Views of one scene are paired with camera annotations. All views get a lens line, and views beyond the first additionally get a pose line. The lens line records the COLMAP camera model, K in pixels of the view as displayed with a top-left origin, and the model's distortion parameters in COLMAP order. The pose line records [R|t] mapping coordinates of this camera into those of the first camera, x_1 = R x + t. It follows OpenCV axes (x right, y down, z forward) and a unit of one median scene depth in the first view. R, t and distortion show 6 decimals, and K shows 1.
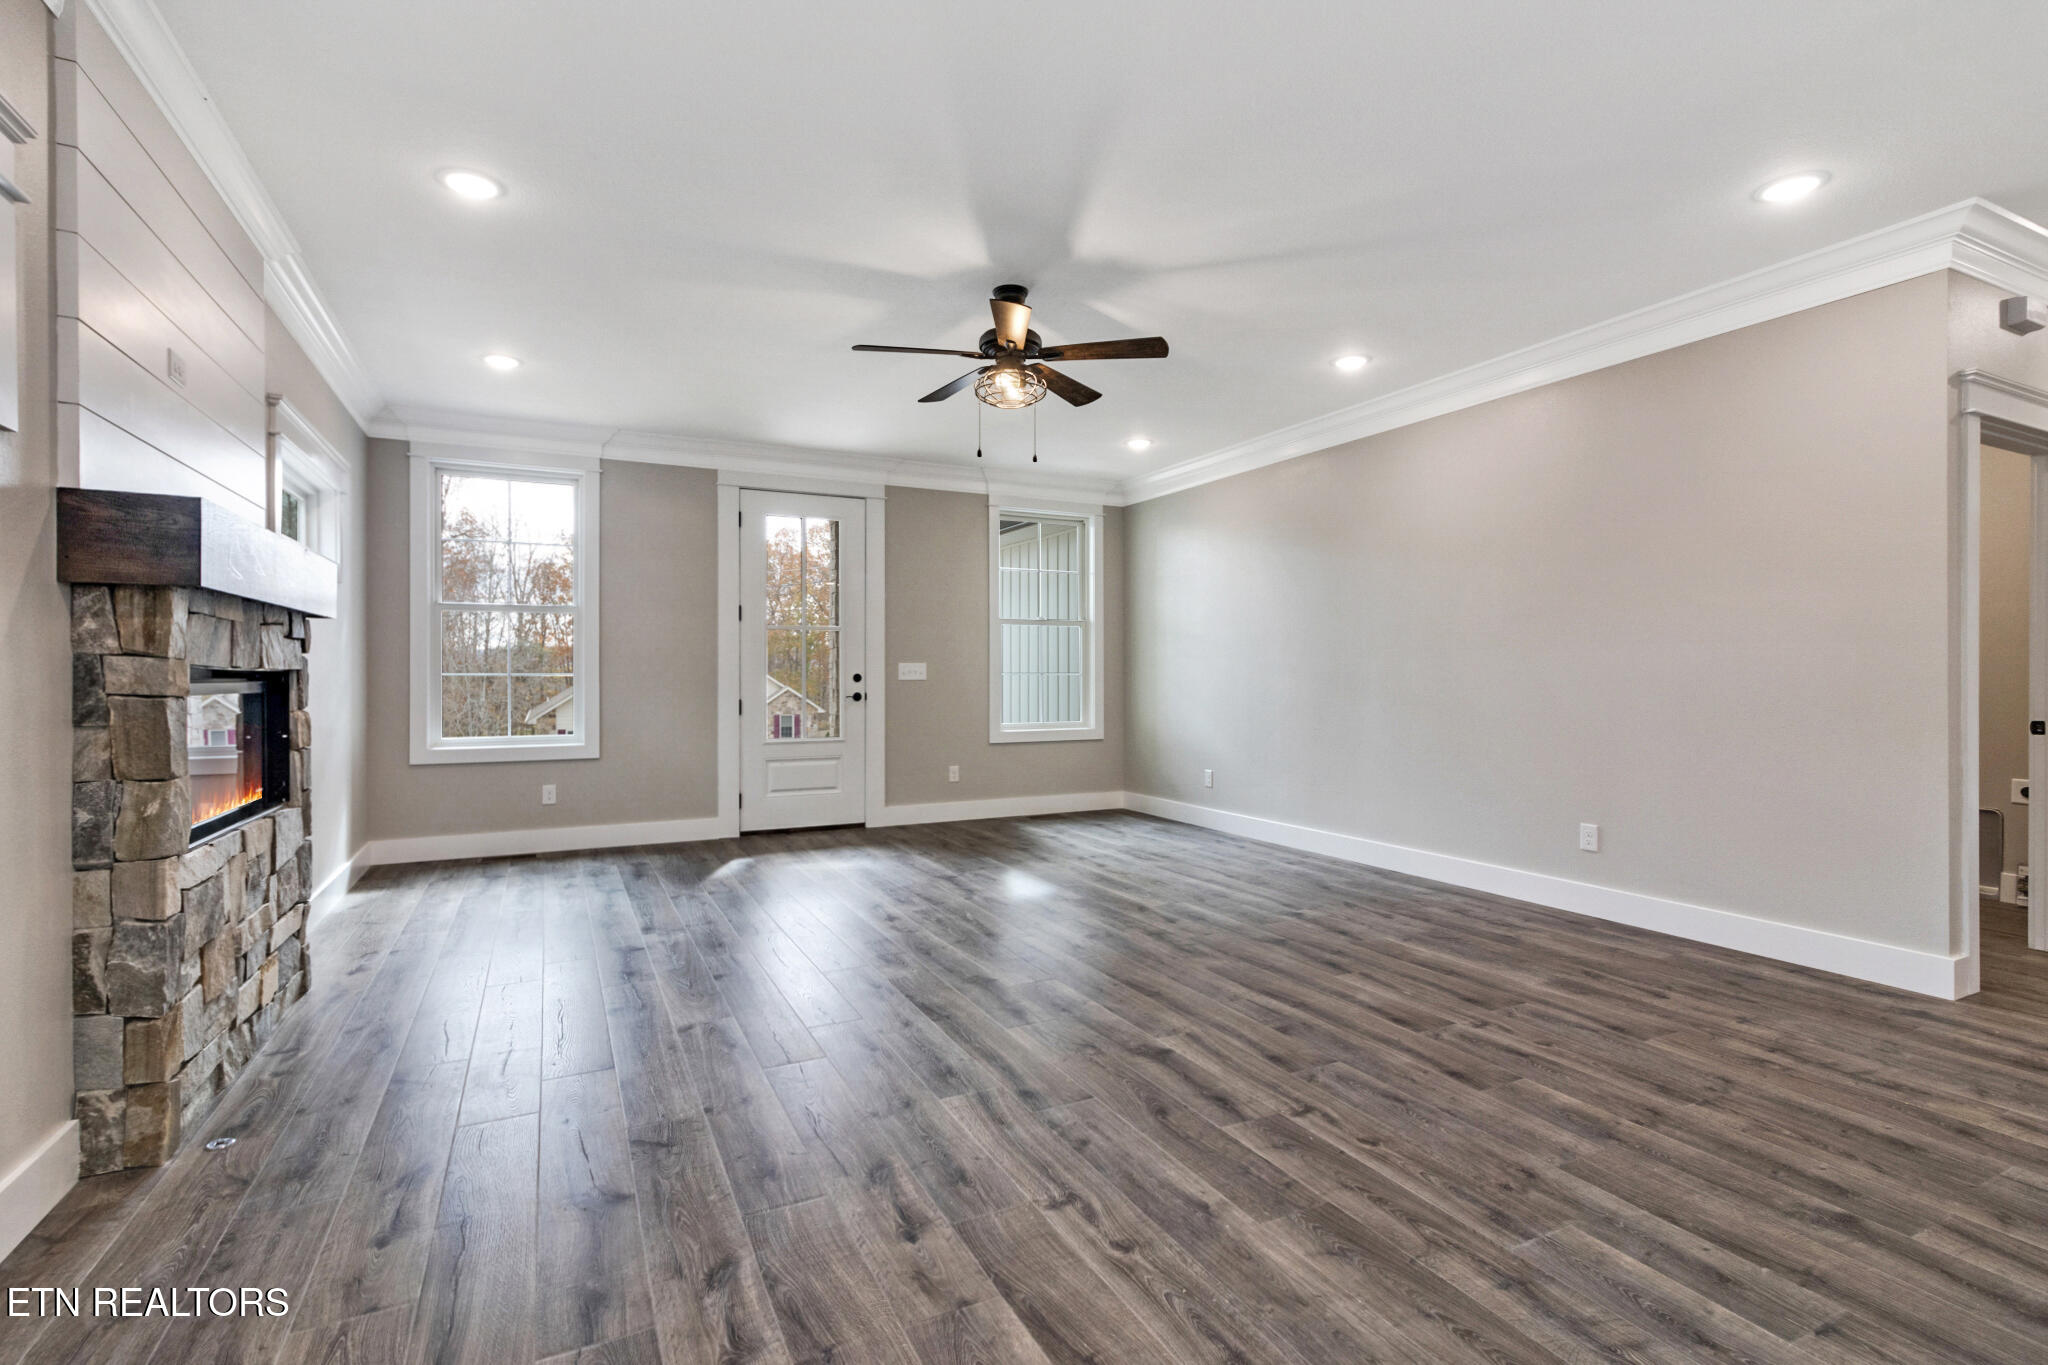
lens RADIAL K [[943.0, 0, 1020.0], [0, 943.0, 680.8], [0, 0, 1]] dist [0.003551, 0.001956]
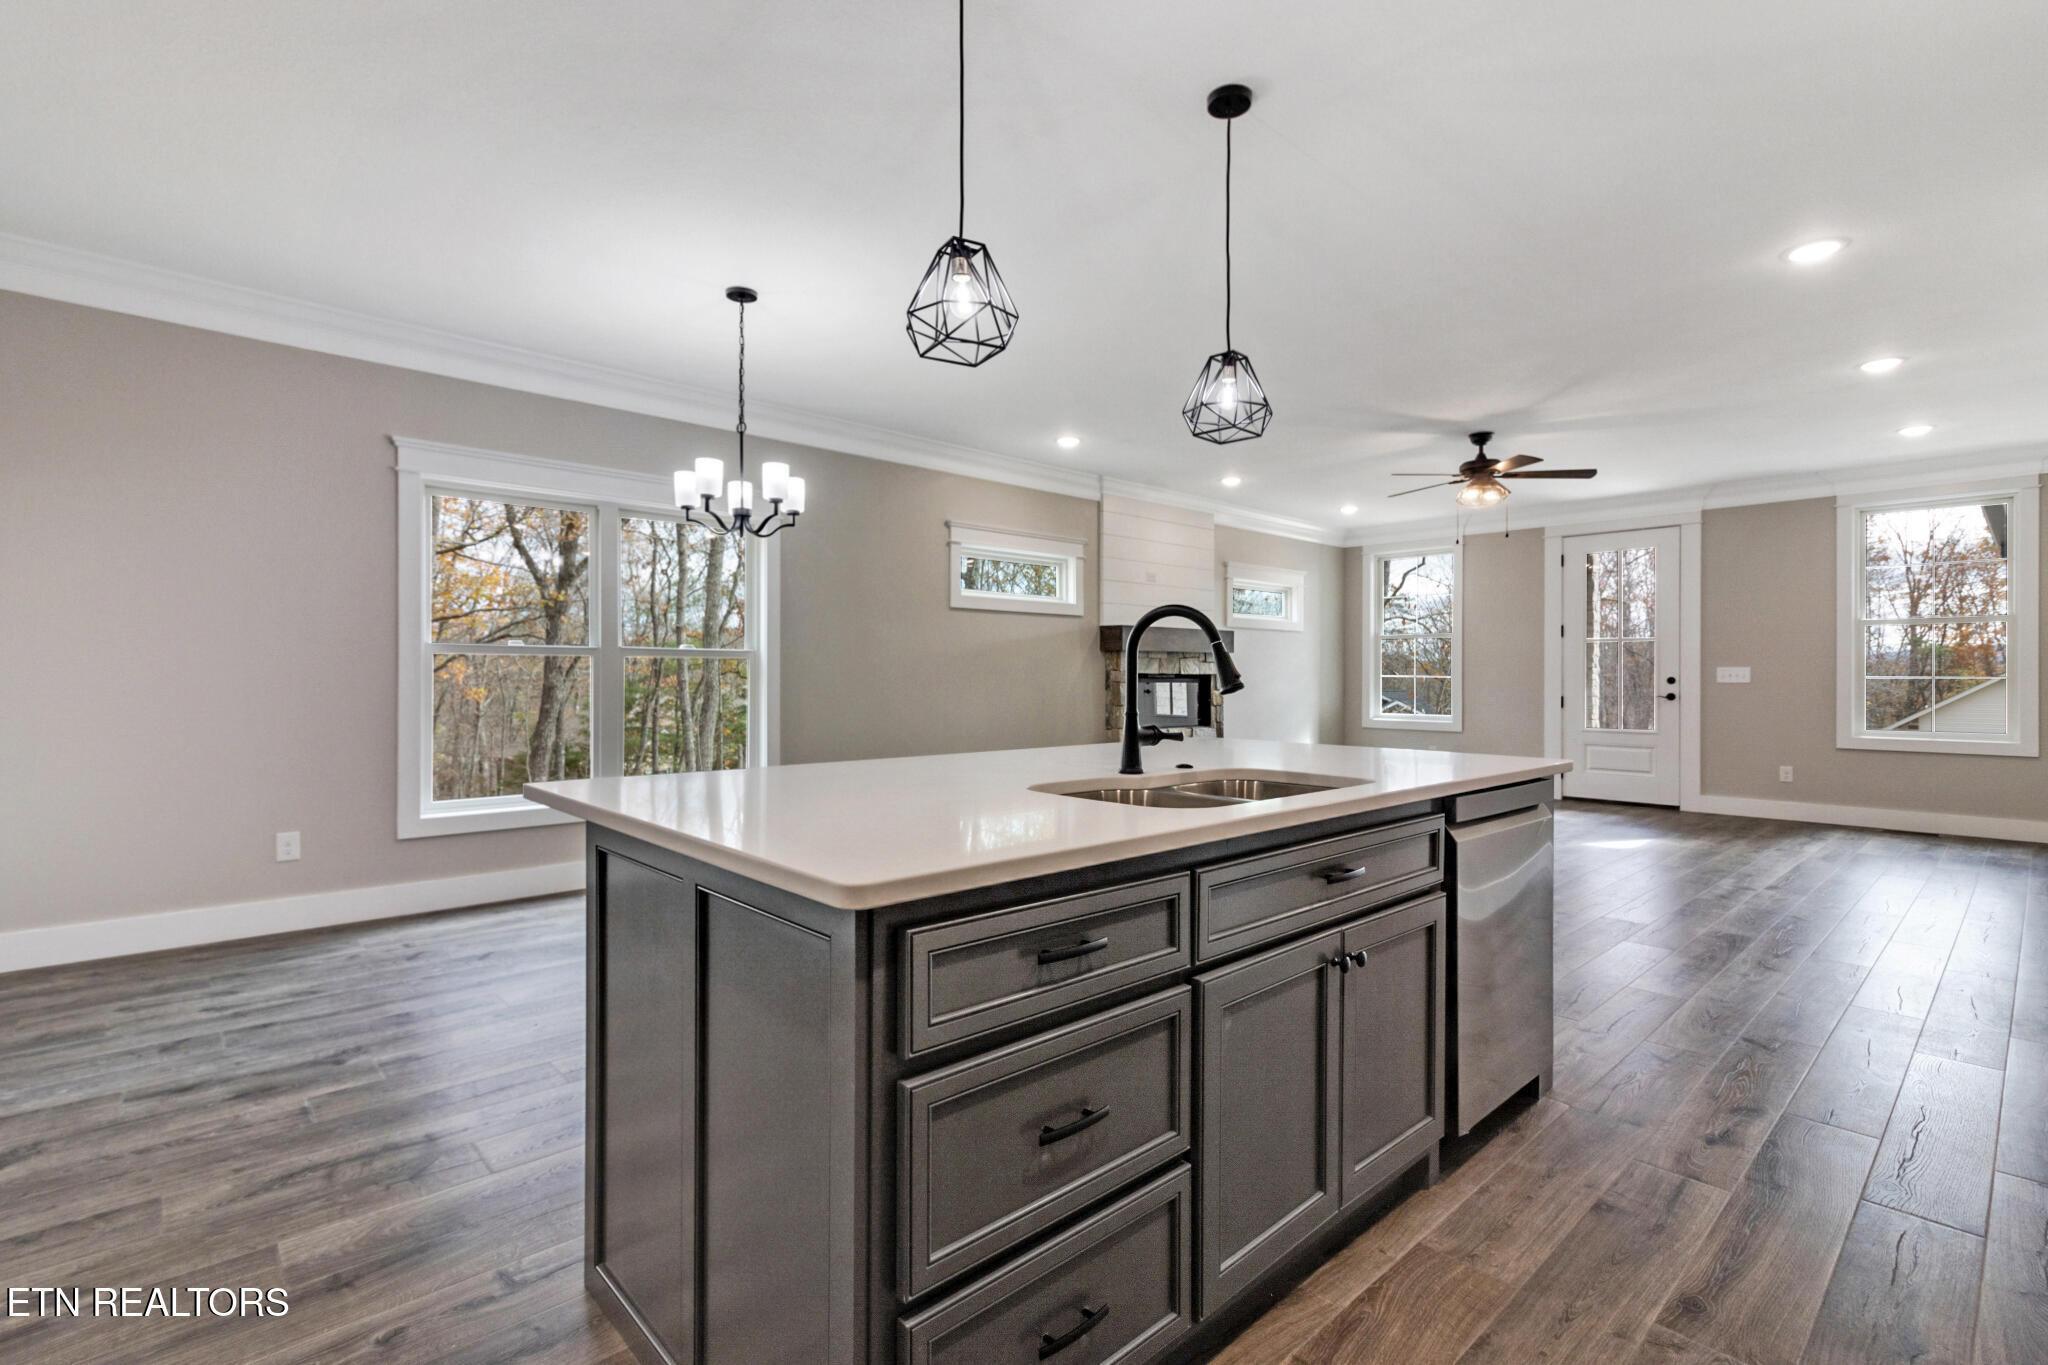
lens RADIAL K [[943.0, 0, 1011.4], [0, 943.0, 682.3], [0, 0, 1]] dist [0.003551, 0.001956]
pose [[0.271414, 0.010271, -0.962408, 1.823009], [-0.010706, 0.999913, 0.007652, -0.003696], [0.962403, 0.008226, 0.271500, -0.255890]]
